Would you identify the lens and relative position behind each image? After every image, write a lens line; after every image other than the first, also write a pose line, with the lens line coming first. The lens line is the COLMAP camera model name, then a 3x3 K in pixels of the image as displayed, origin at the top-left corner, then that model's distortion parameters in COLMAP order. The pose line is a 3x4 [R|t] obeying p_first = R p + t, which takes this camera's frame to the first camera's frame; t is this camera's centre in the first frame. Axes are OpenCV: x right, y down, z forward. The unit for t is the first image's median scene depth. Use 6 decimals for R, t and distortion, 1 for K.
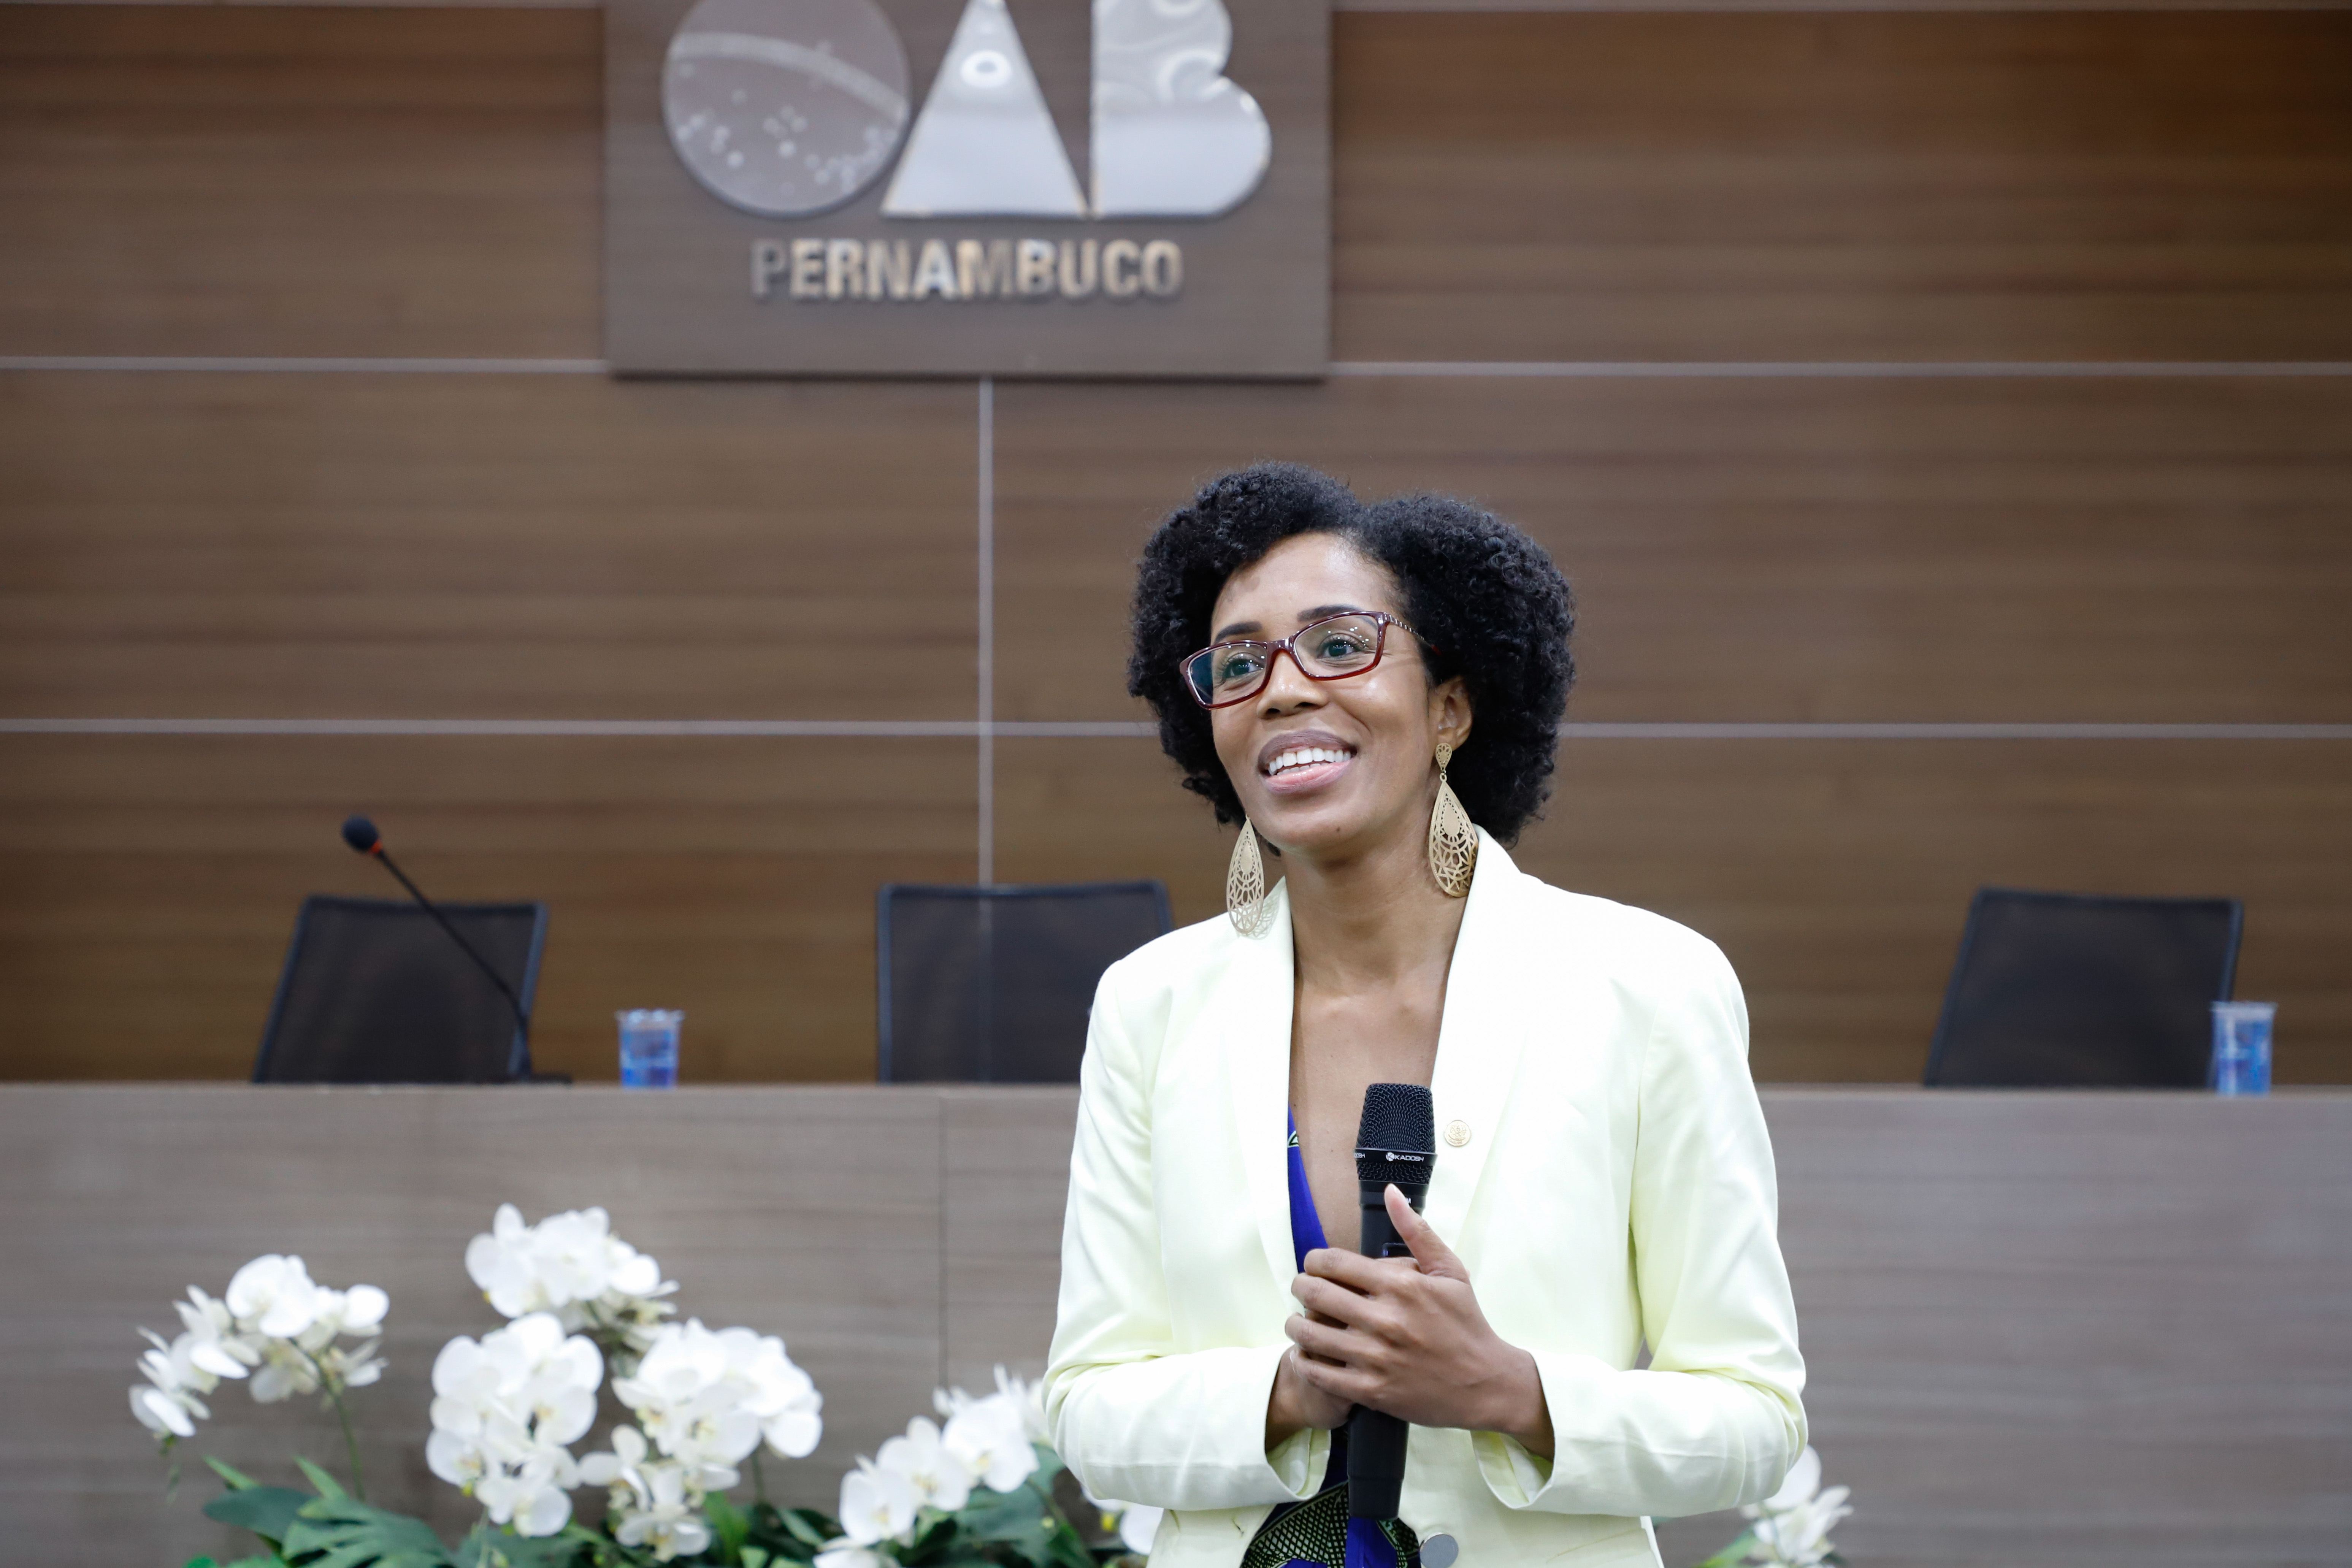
lens RADIAL K [[4068.6, 0, 1164.6], [0, 4068.6, 767.3], [0, 0, 1]] dist [0.053493, 0.000000]
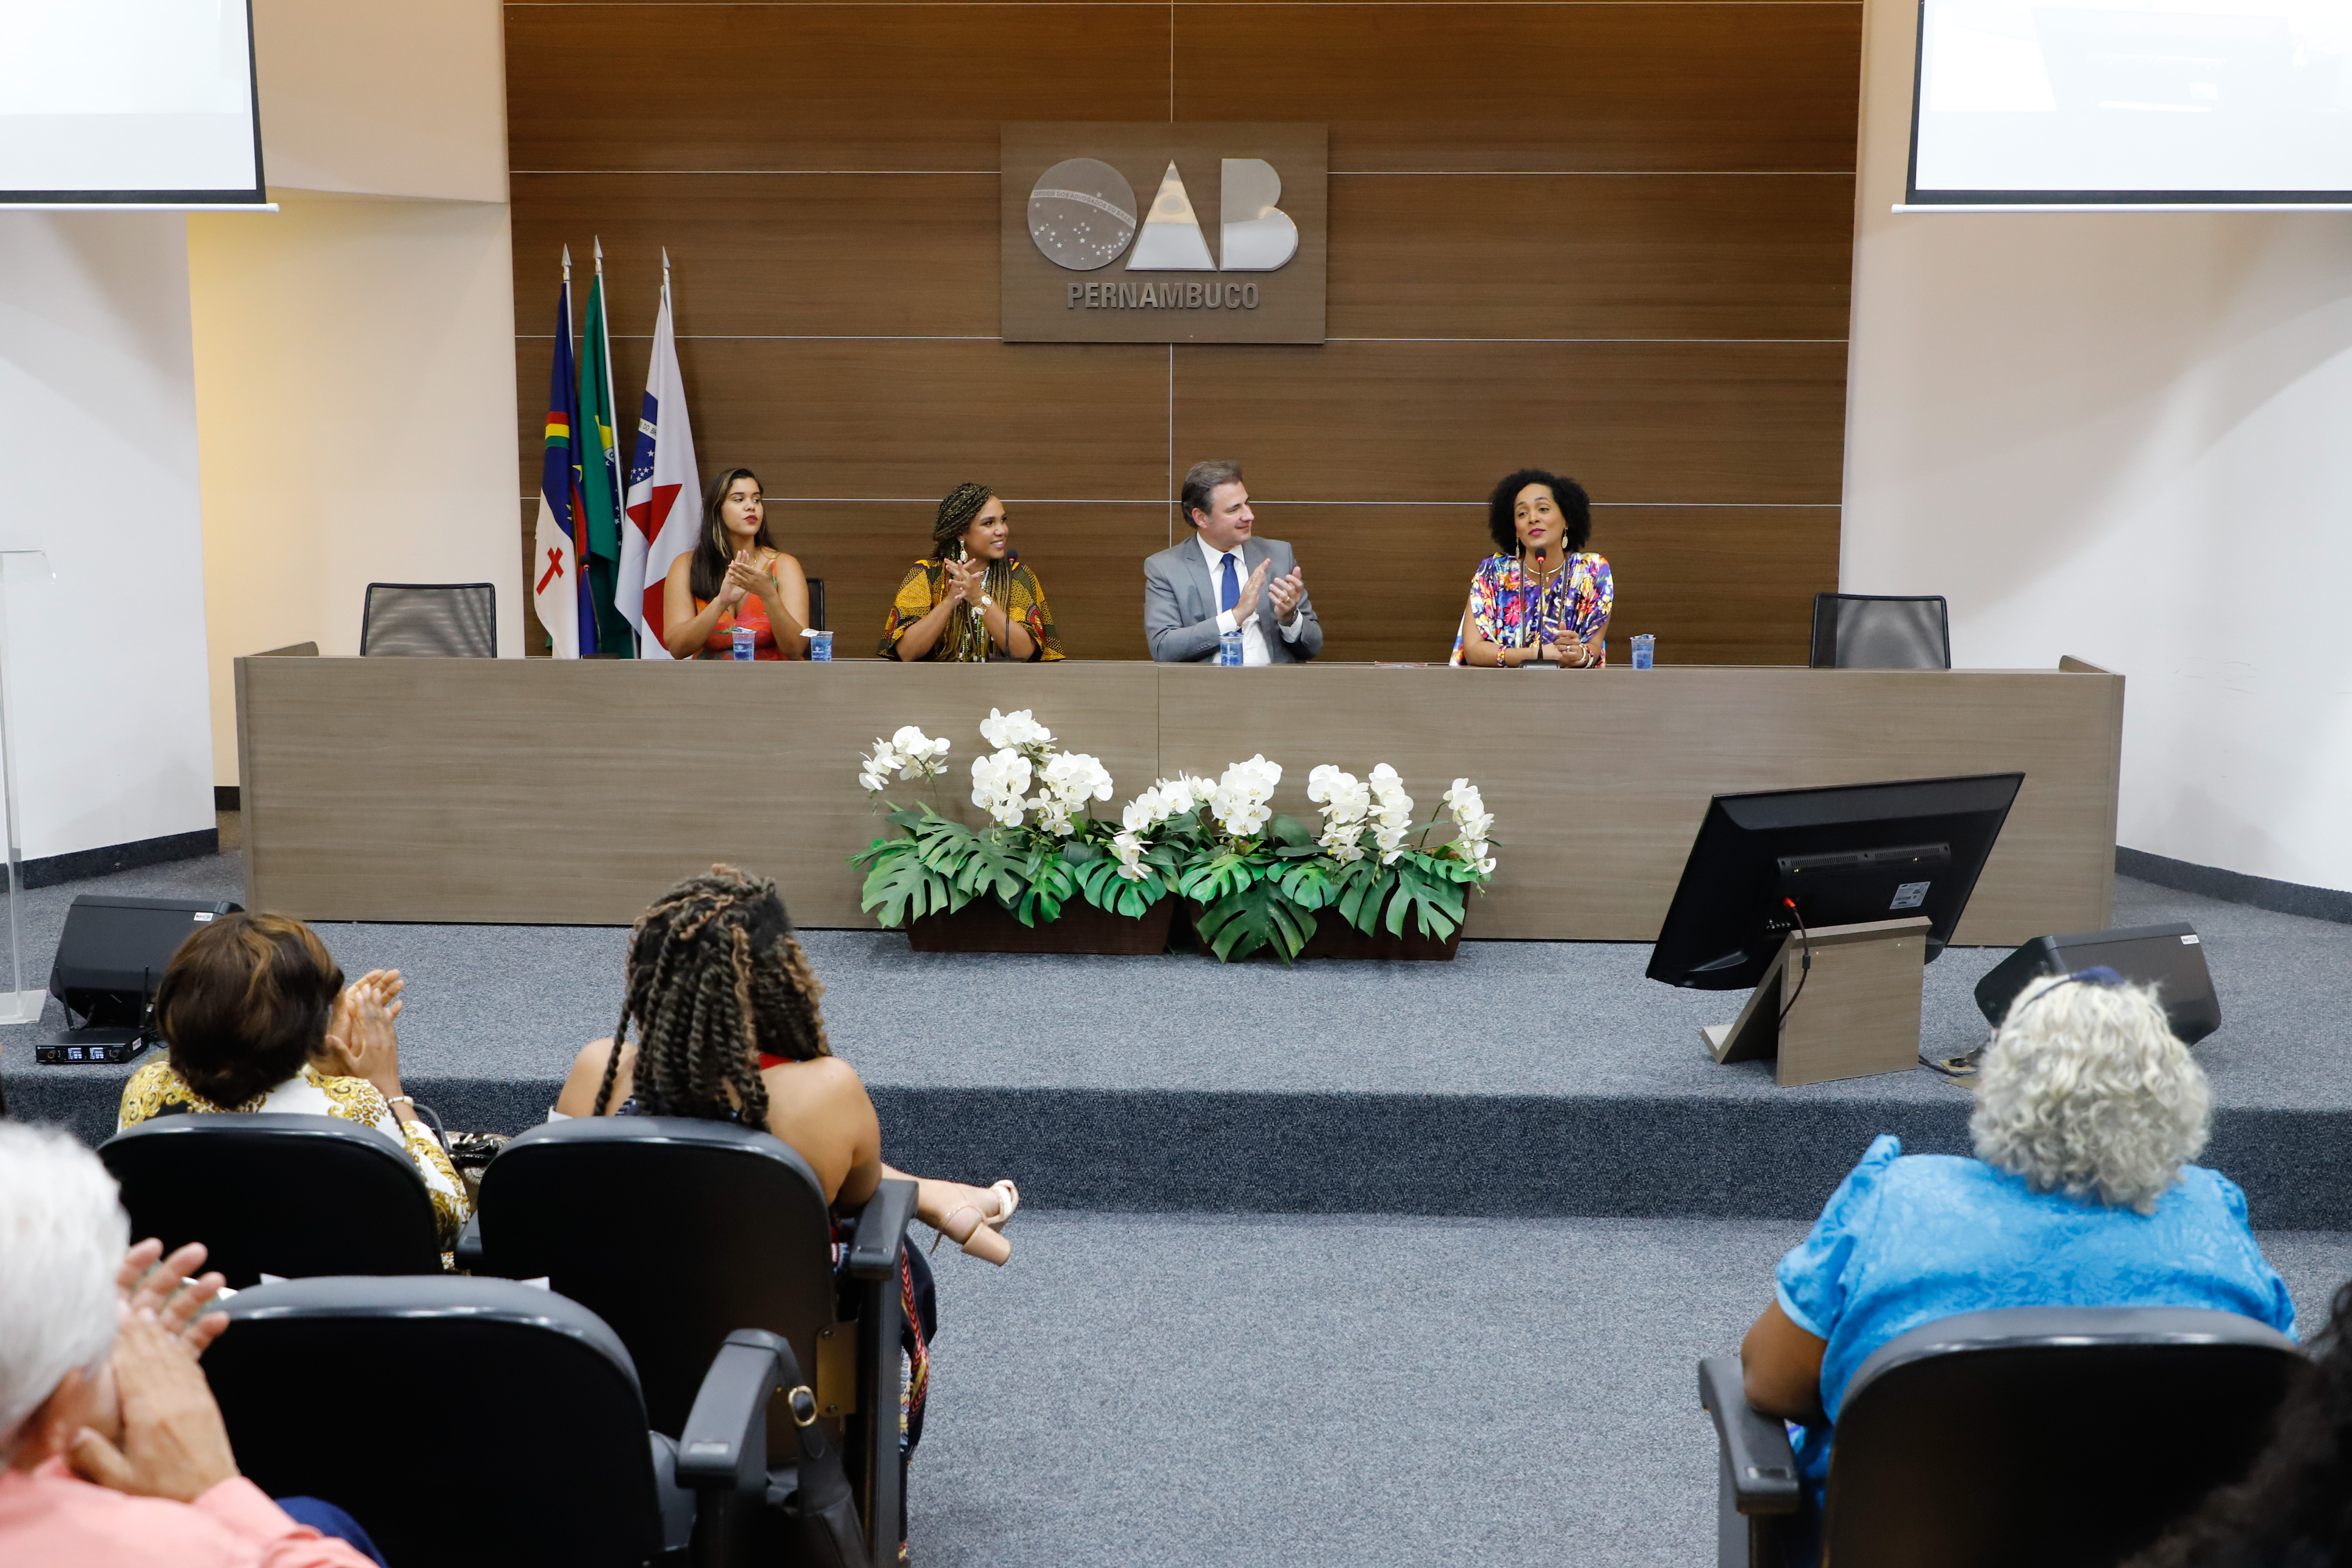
lens RADIAL K [[2589.8, 0, 1163.4], [0, 2589.8, 837.6], [0, 0, 1]] dist [-0.019688, 0.000000]
pose [[0.999180, 0.008189, -0.039650, 0.010446], [-0.002156, 0.988702, 0.149876, -0.040790], [0.040430, -0.149667, 0.987909, -0.446226]]
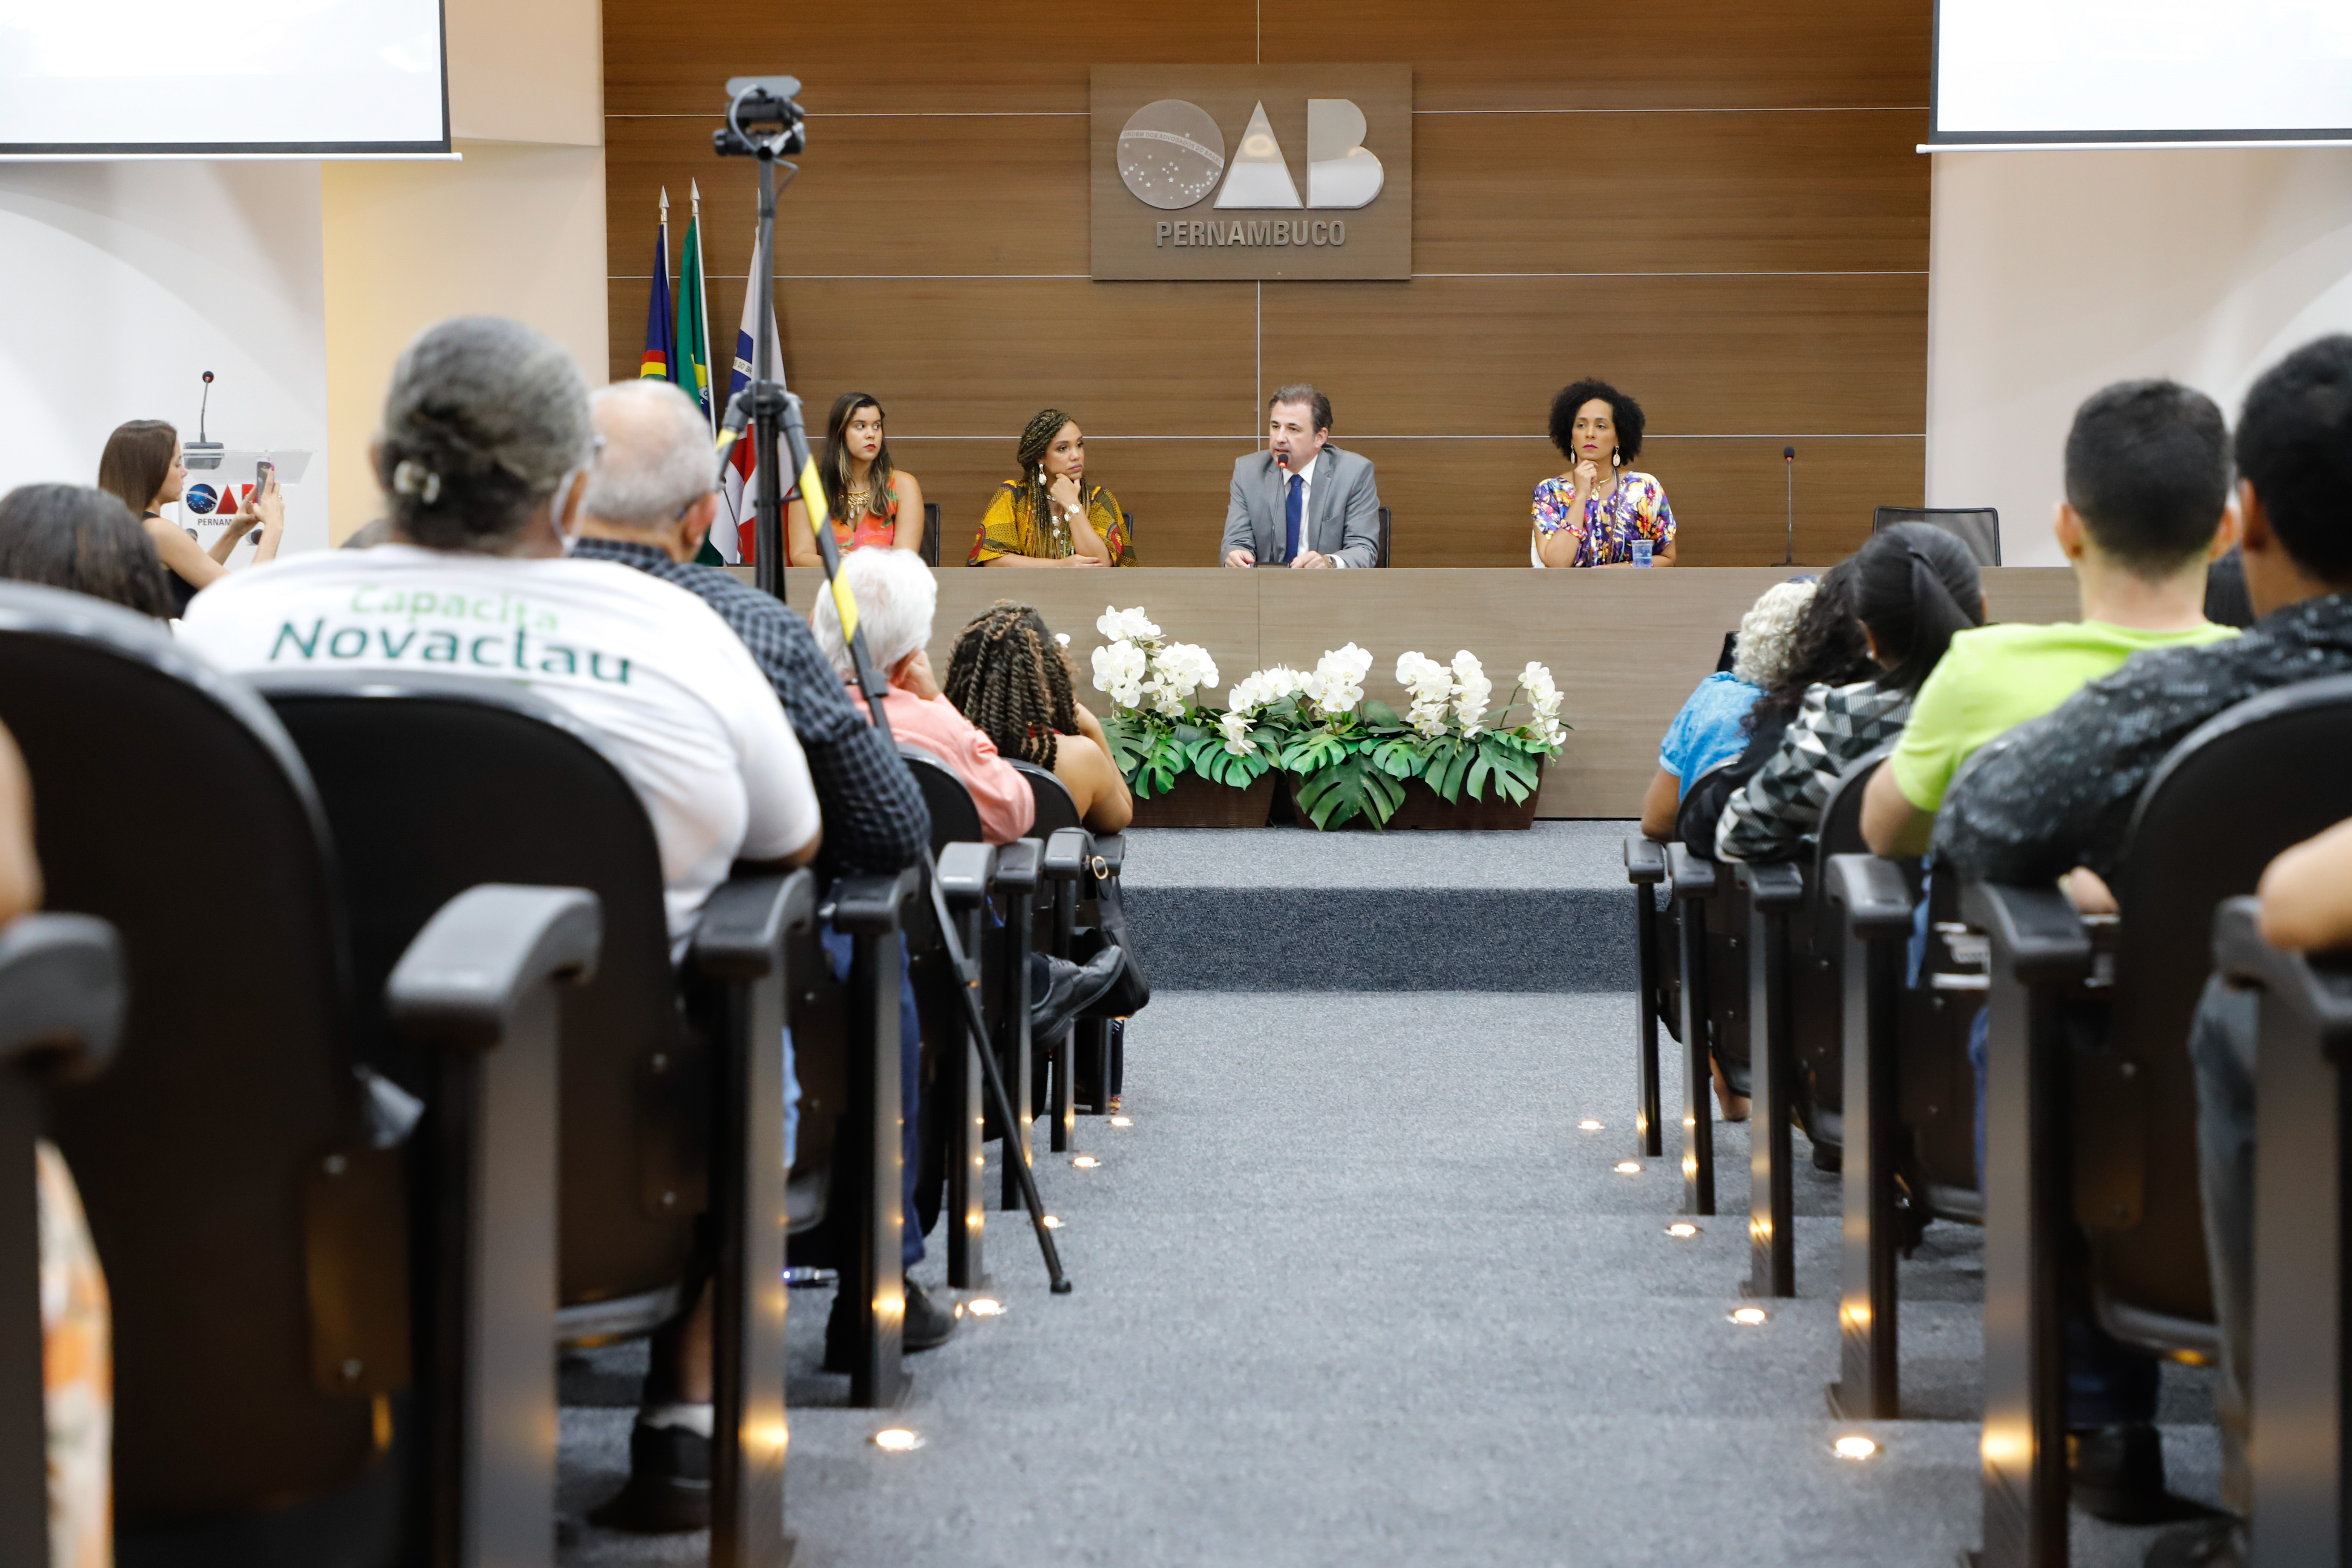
lens RADIAL K [[3852.8, 0, 1167.1], [0, 3852.8, 836.7], [0, 0, 1]] dist [0.000048, 0.000000]
pose [[0.998939, 0.000710, -0.046055, 0.003804], [0.003803, 0.995196, 0.097829, 0.002157], [0.045903, -0.097901, 0.994137, -1.164270]]
